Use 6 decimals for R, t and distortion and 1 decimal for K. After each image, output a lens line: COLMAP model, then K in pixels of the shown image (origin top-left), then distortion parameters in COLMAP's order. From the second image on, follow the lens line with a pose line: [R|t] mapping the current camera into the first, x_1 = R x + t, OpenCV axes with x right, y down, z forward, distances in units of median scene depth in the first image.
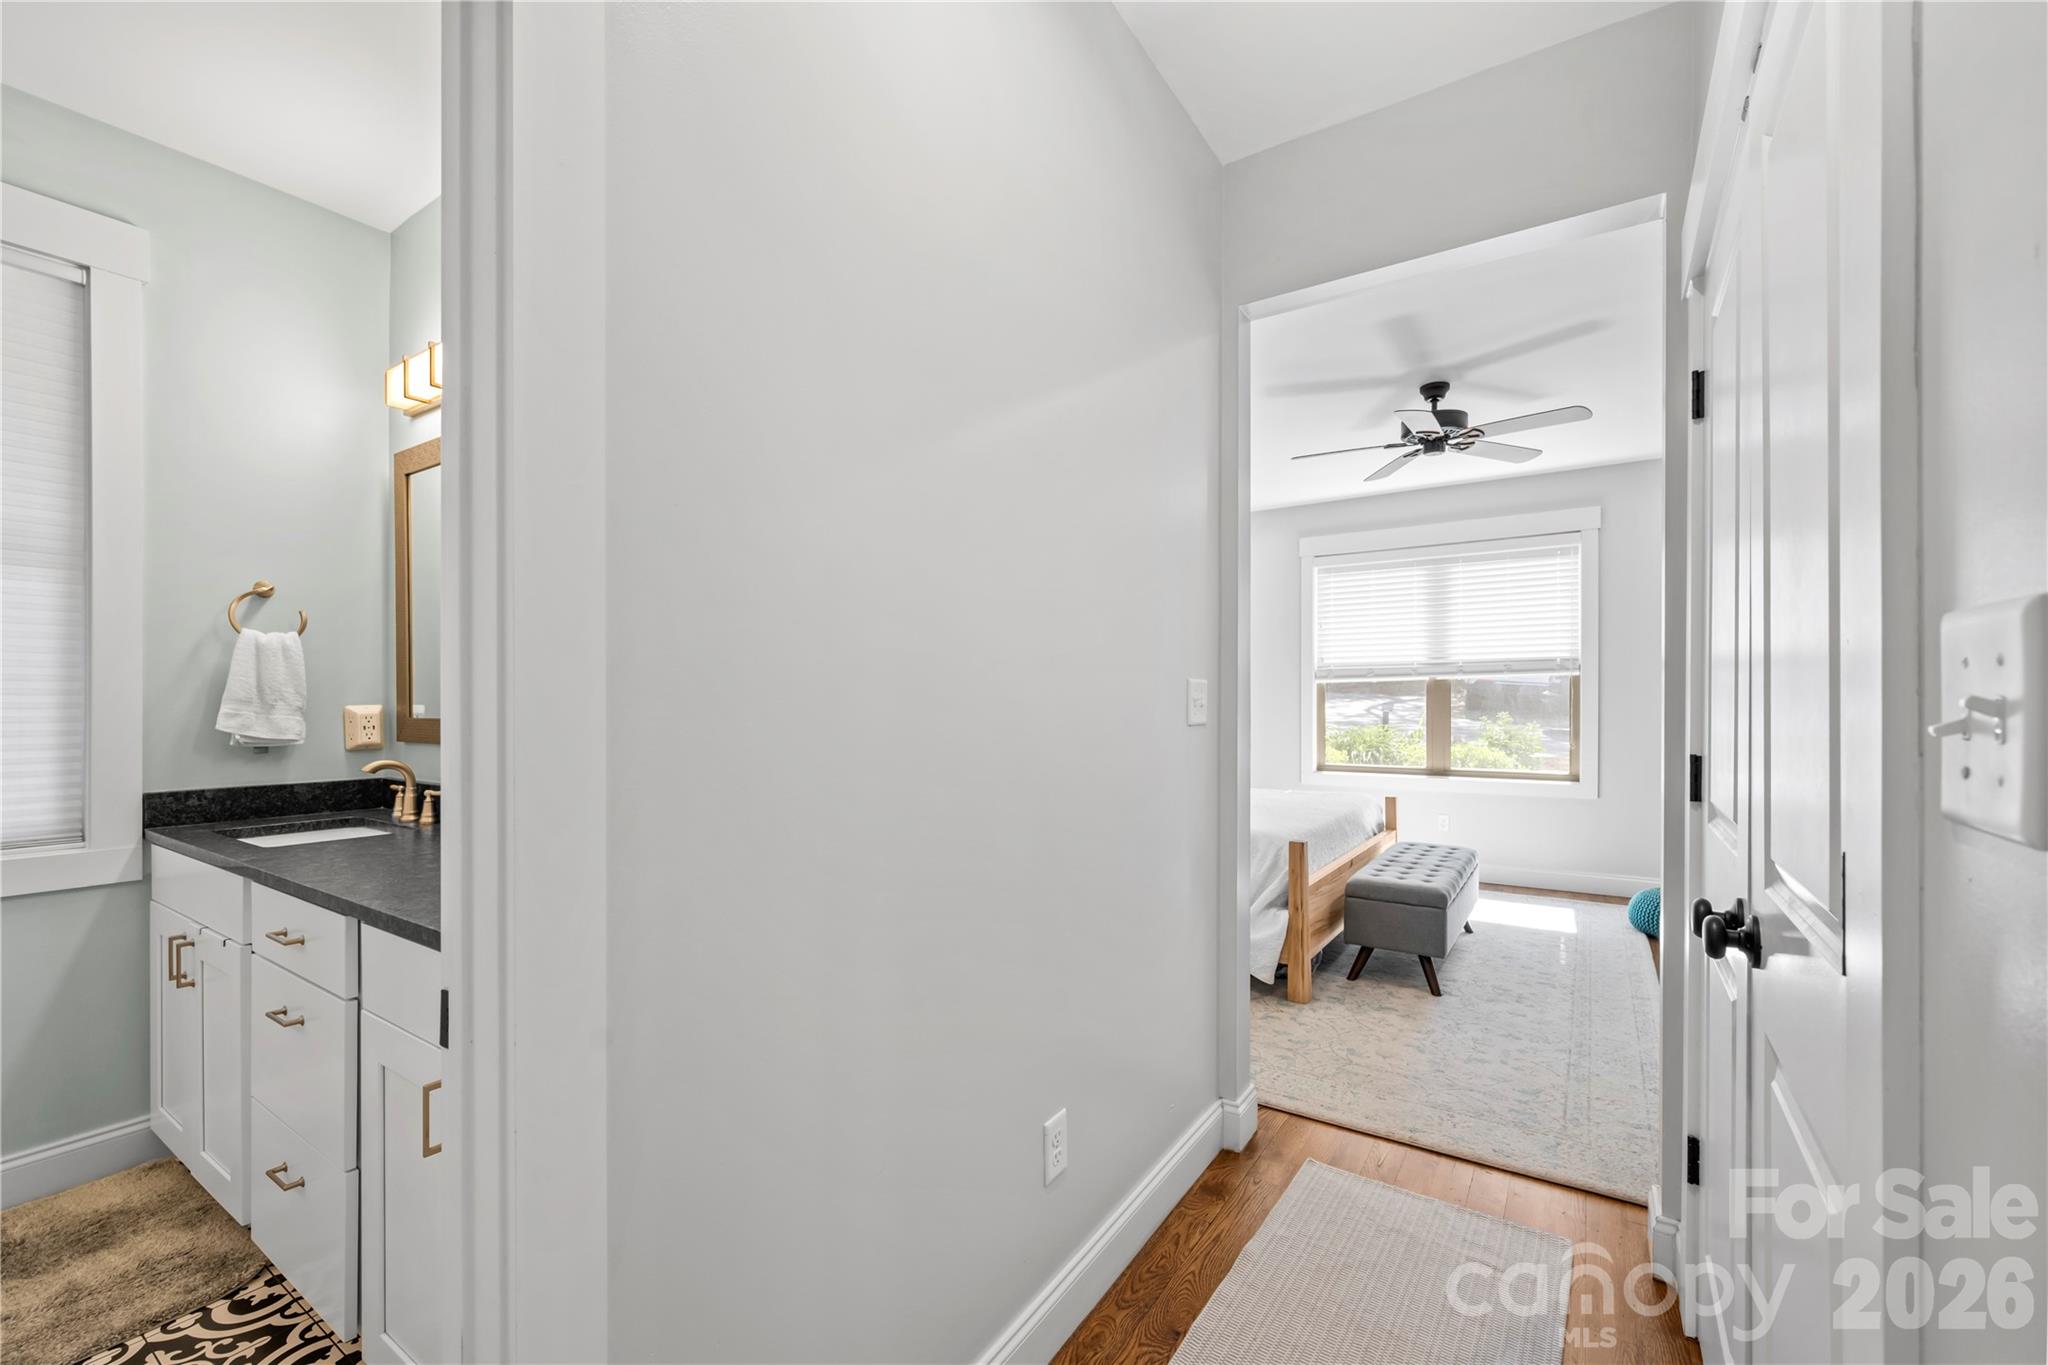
lens RADIAL K [[860.0, 0, 1019.0], [0, 860.0, 698.4], [0, 0, 1]] dist [0.007802, 0.000910]
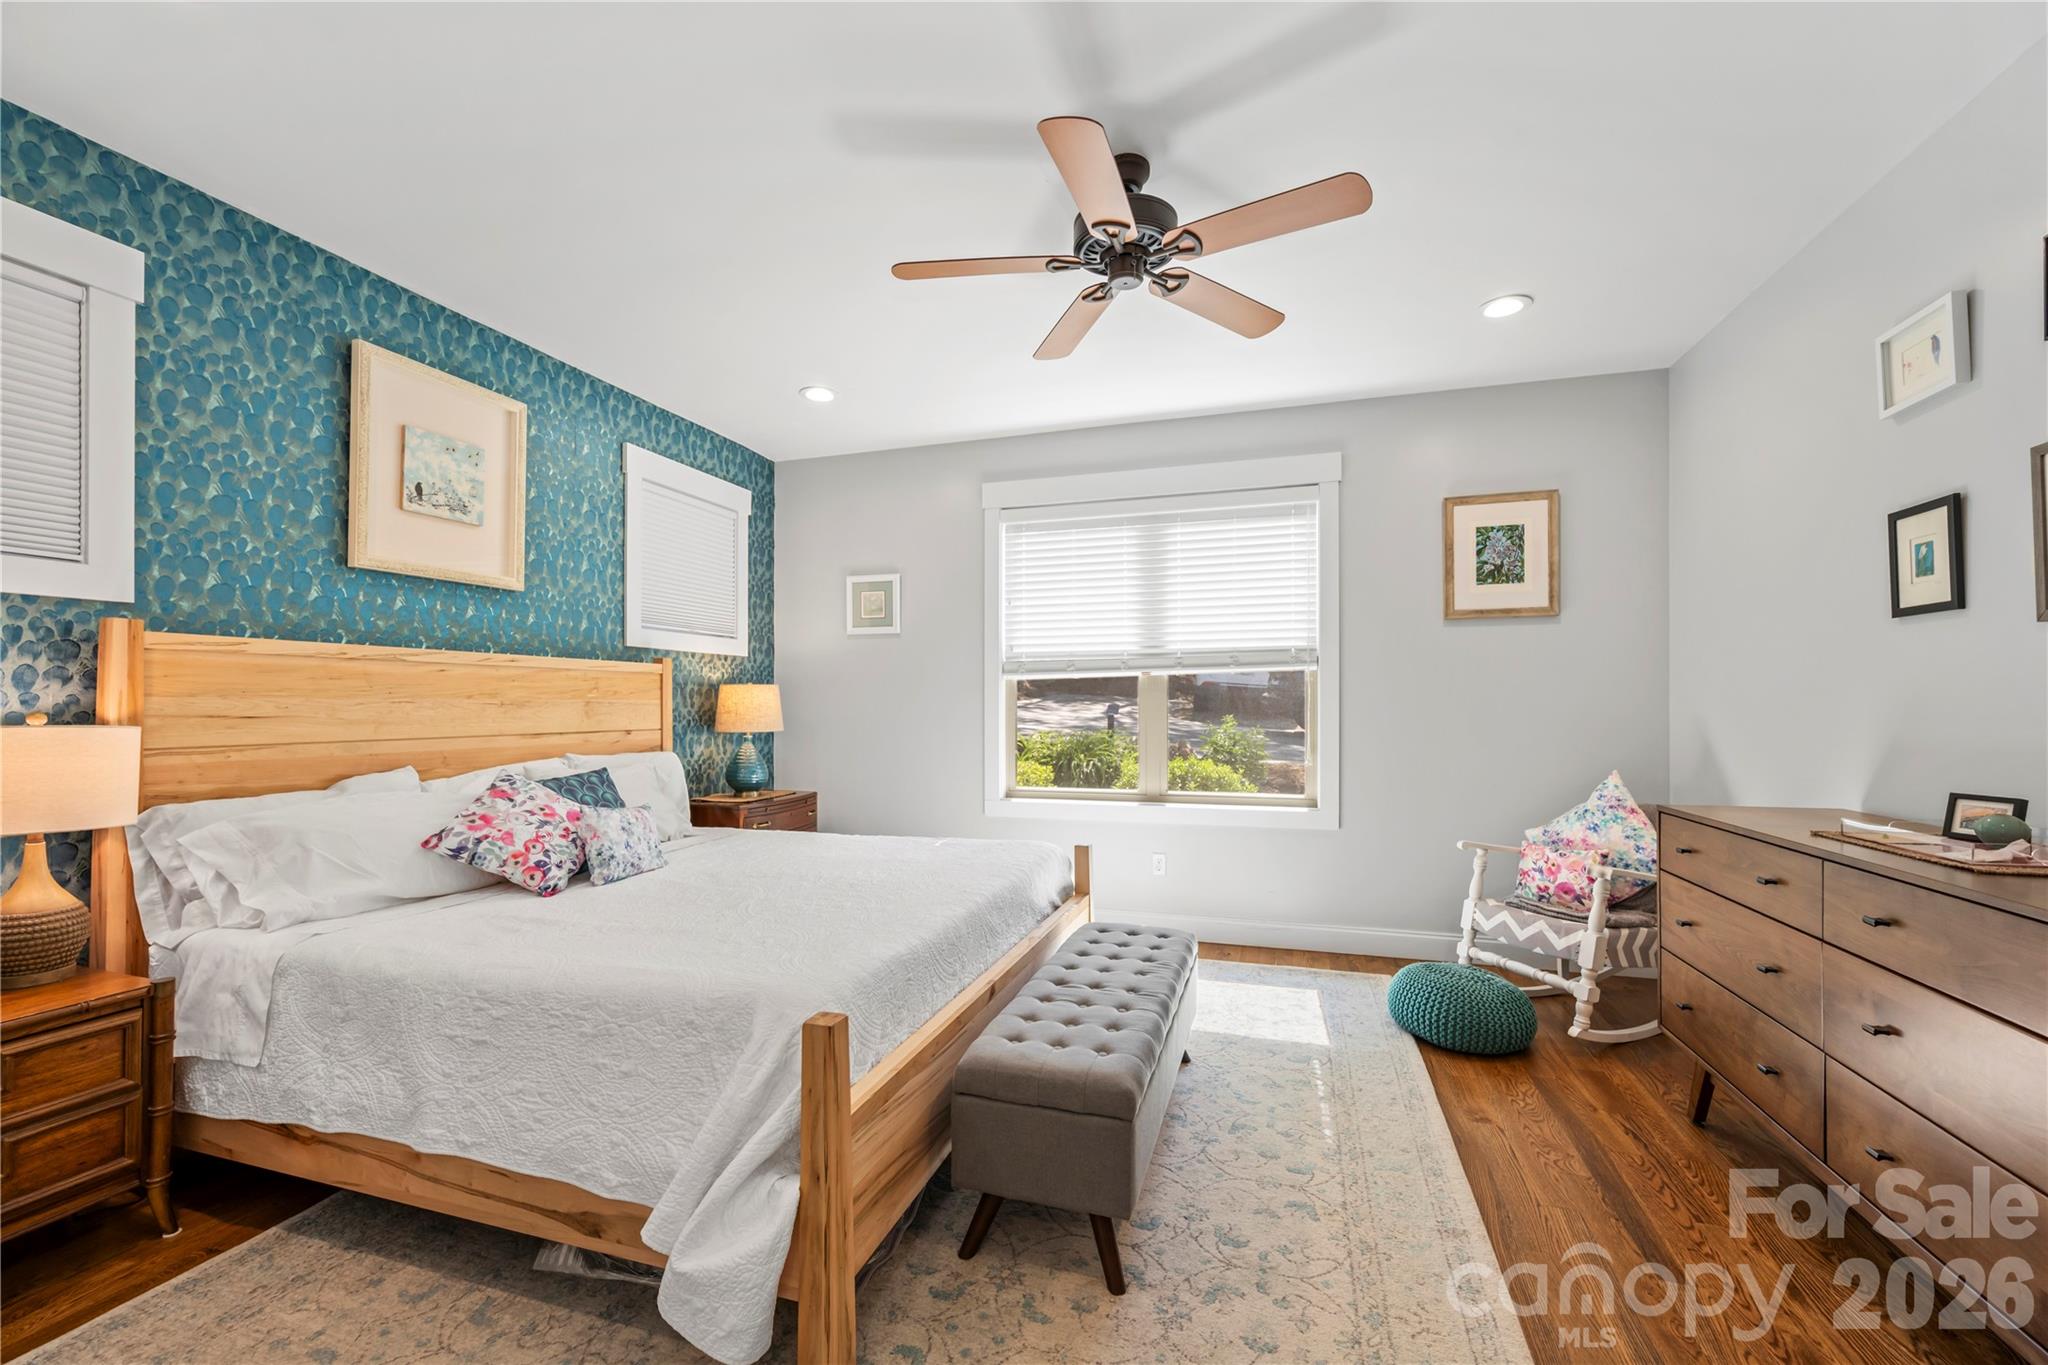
lens RADIAL K [[823.5, 0, 1034.0], [0, 823.5, 698.1], [0, 0, 1]] dist [0.027662, -0.000286]
pose [[0.960584, 0.000332, 0.277991, 0.252235], [0.000711, 0.999993, -0.003653, 0.001006], [-0.277990, 0.003706, 0.960577, 0.454211]]
